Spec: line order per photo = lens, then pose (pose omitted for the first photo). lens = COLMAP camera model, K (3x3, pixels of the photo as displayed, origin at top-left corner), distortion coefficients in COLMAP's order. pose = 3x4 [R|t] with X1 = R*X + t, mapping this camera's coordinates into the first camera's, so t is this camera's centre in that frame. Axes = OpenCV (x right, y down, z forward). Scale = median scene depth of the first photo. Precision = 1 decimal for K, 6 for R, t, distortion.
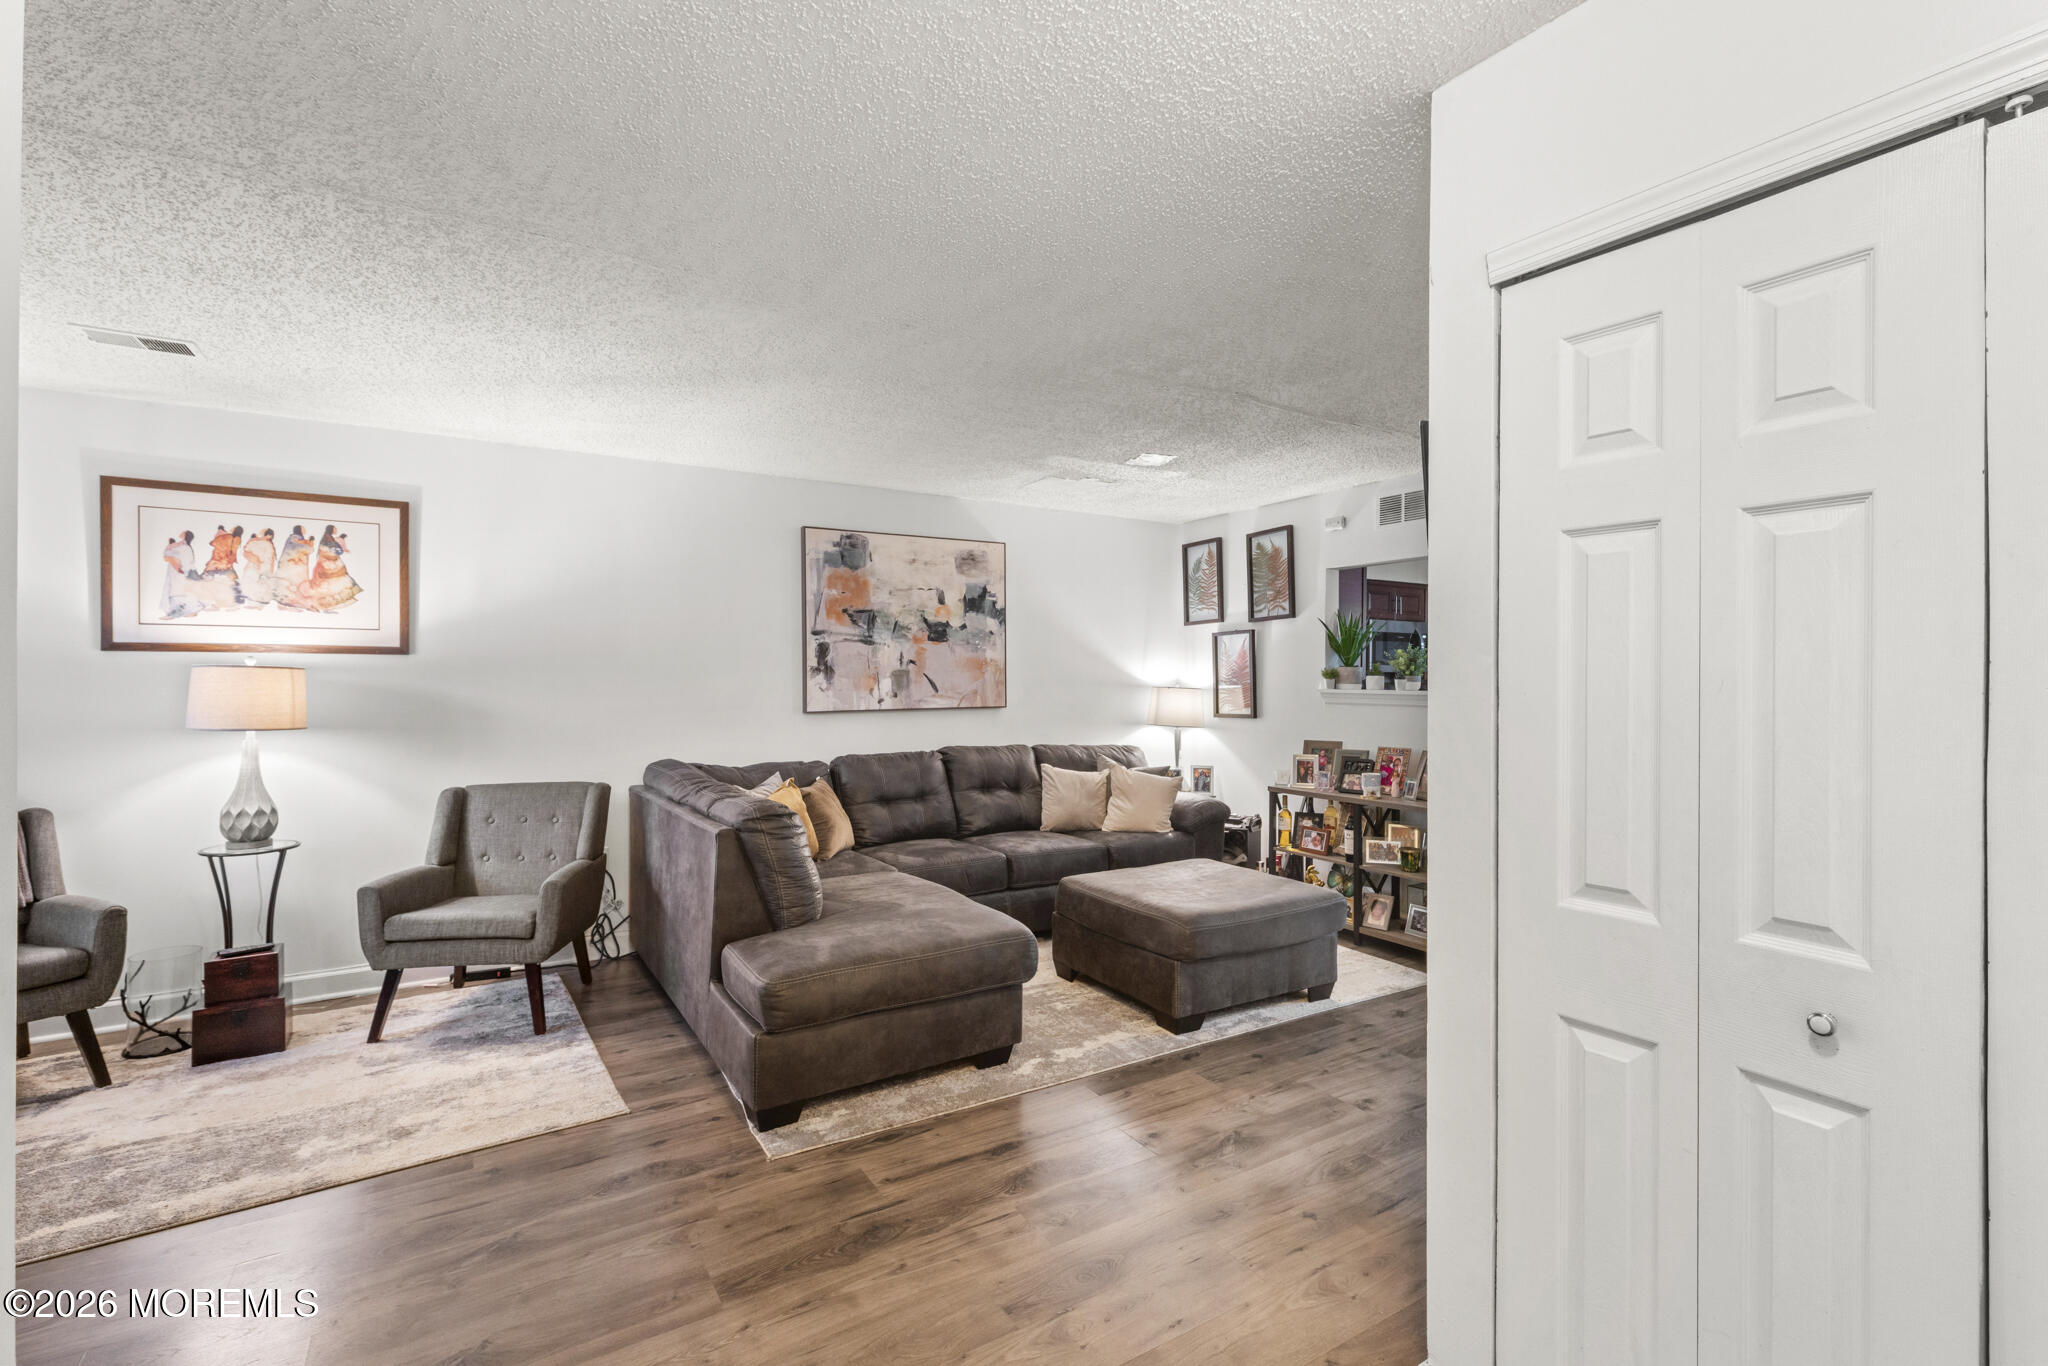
lens RADIAL K [[915.5, 0, 1026.4], [0, 915.5, 675.0], [0, 0, 1]] dist [0.001537, 0.000292]
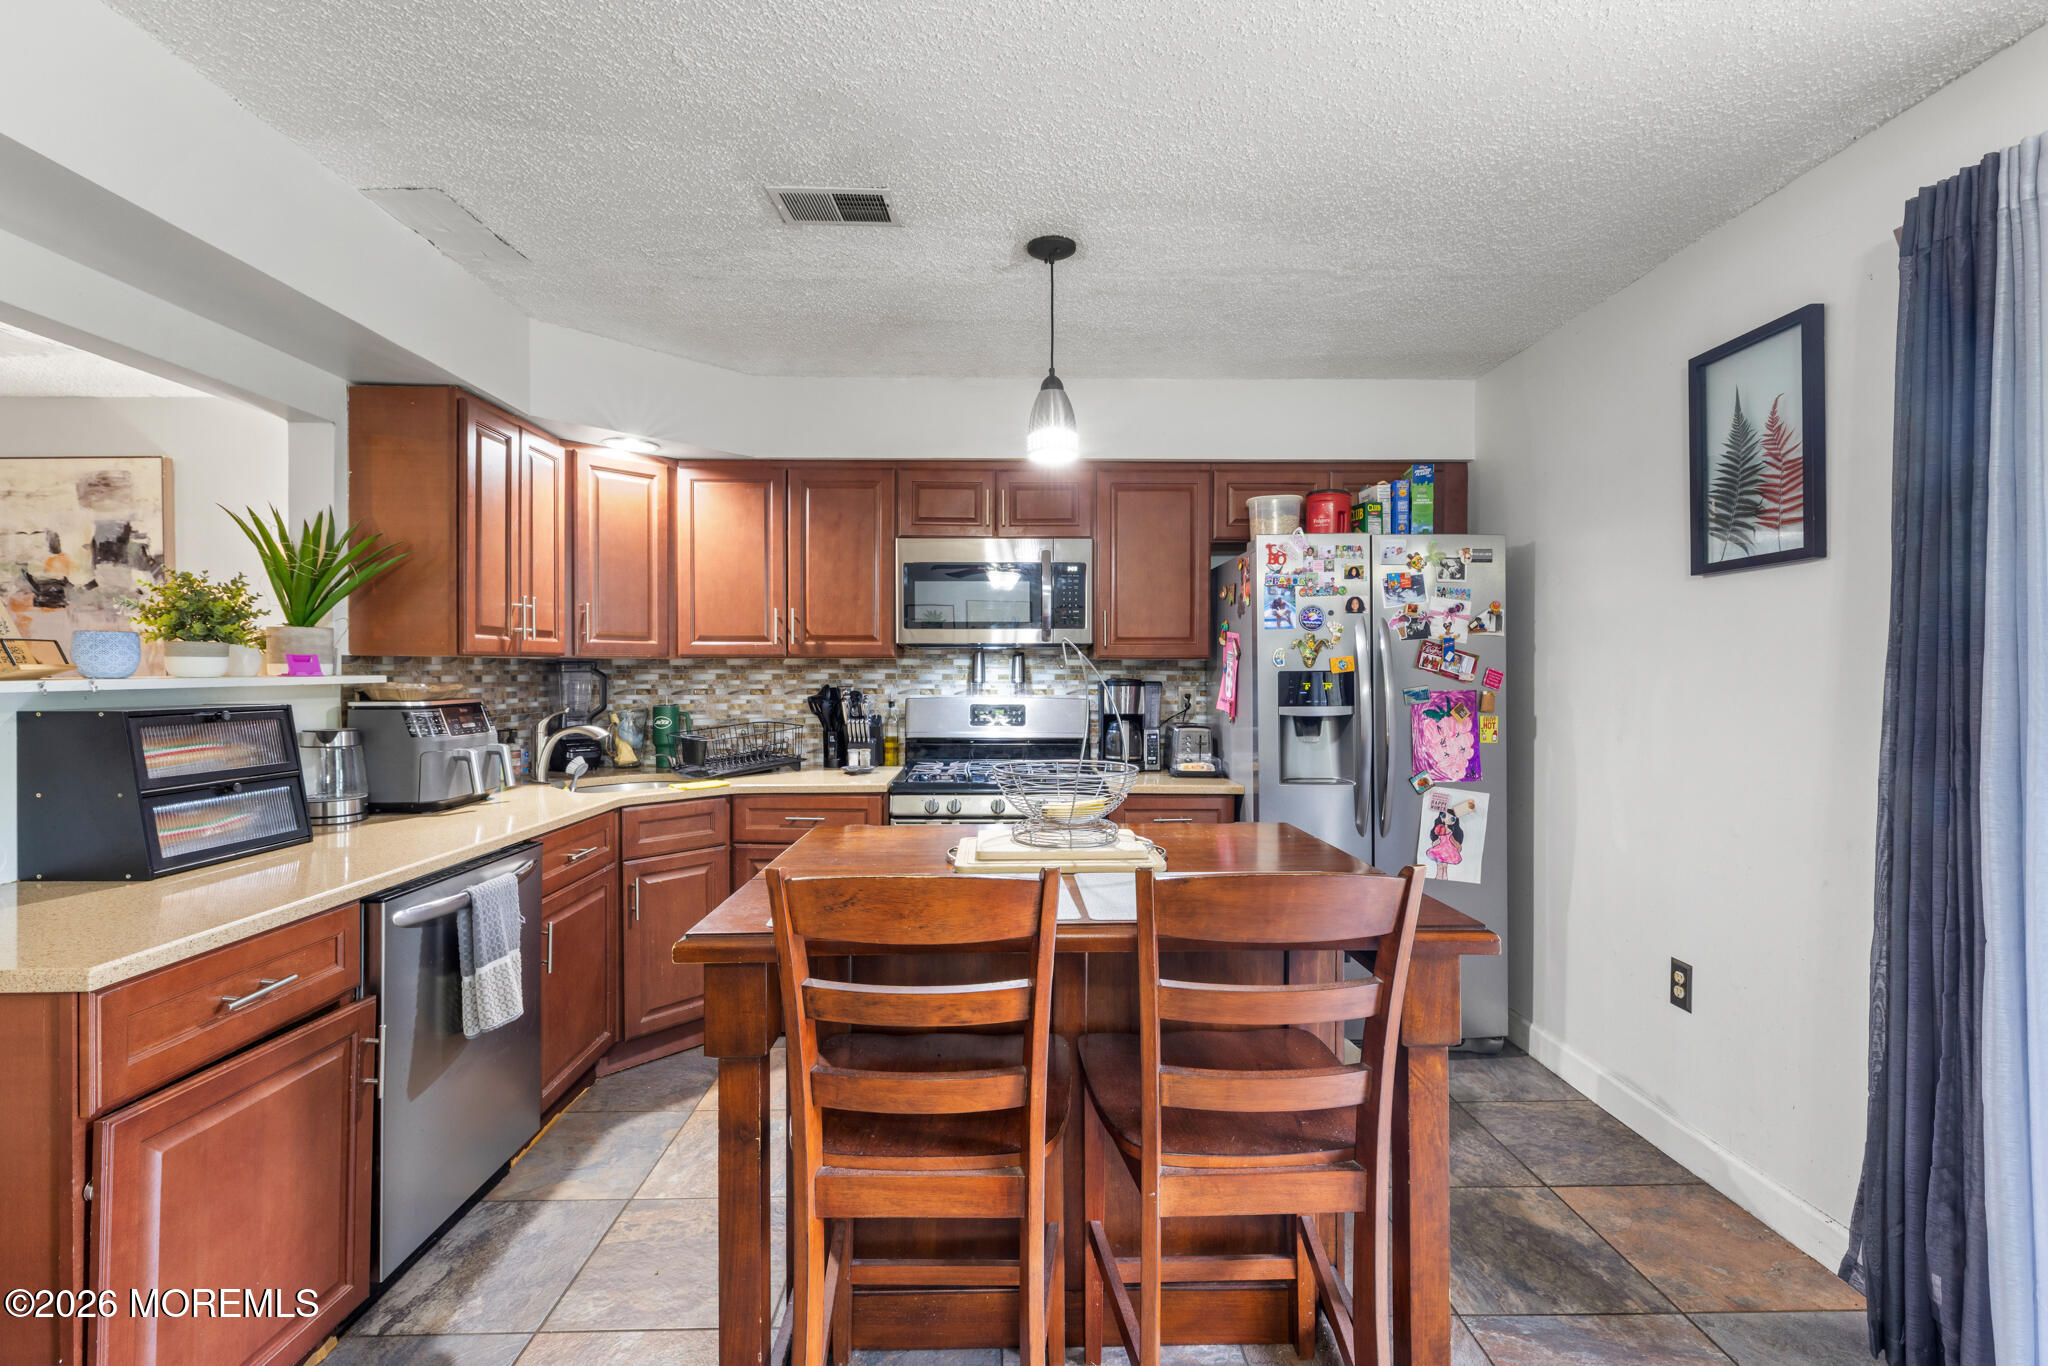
lens RADIAL K [[915.5, 0, 1026.4], [0, 915.5, 675.0], [0, 0, 1]] dist [0.001537, 0.000292]
pose [[0.858666, -0.001102, -0.512534, 1.015163], [0.003623, 0.999986, 0.003919, 0.016766], [0.512522, -0.005222, 0.858658, 0.887758]]
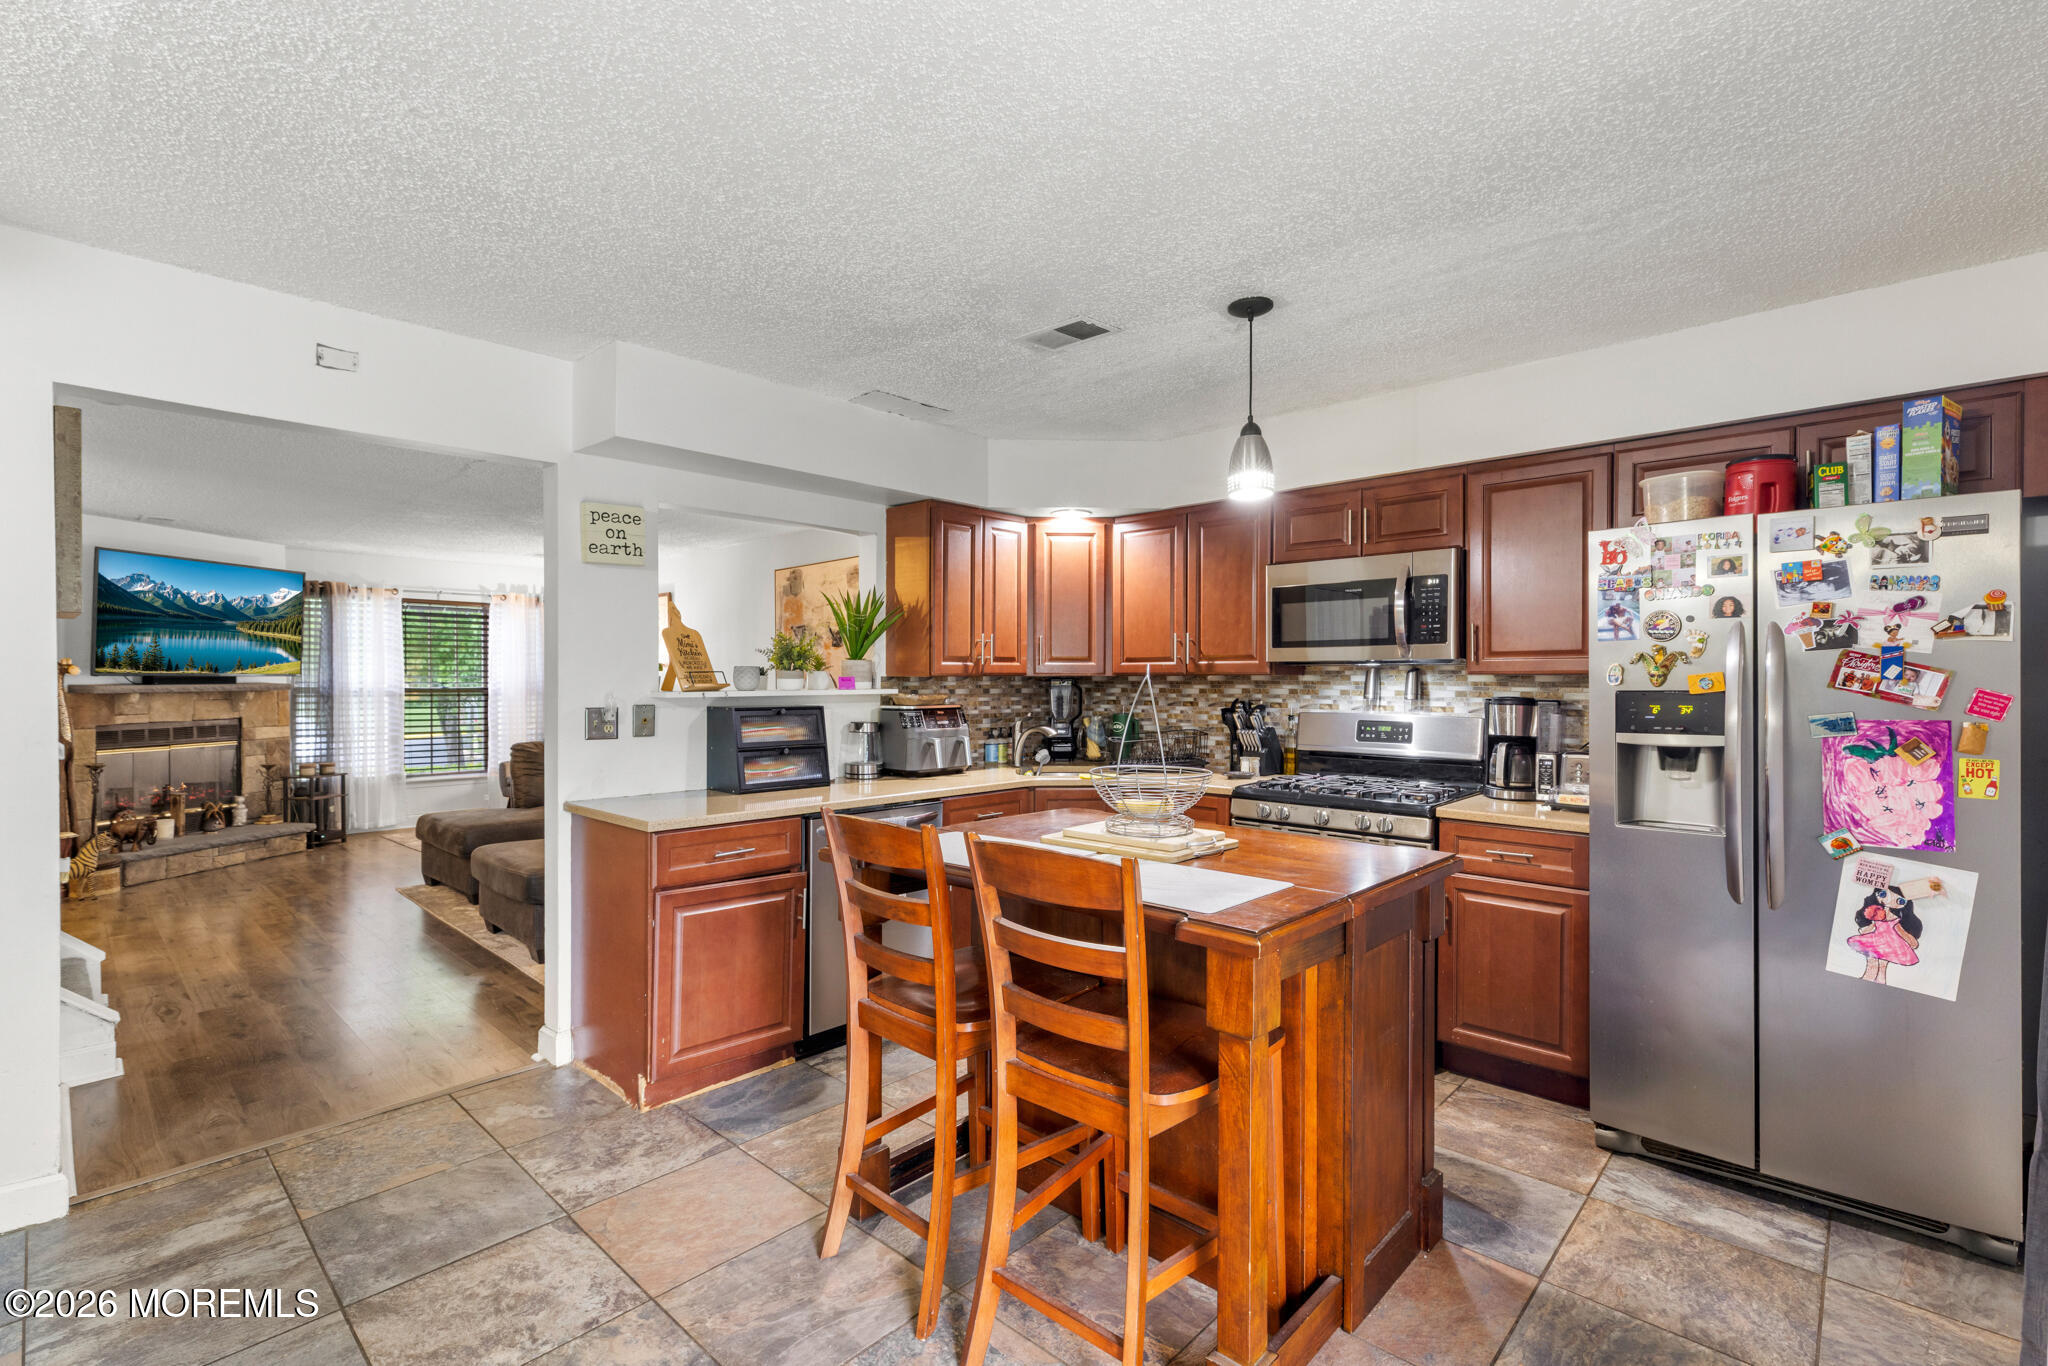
lens RADIAL K [[920.9, 0, 1024.0], [0, 920.9, 683.0], [0, 0, 1]] dist [0.000059, -0.000195]
pose [[0.254957, -0.000333, -0.966952, 1.278166], [0.001123, 0.999999, -0.000048, 0.012275], [0.966952, -0.001073, 0.254957, 1.054646]]
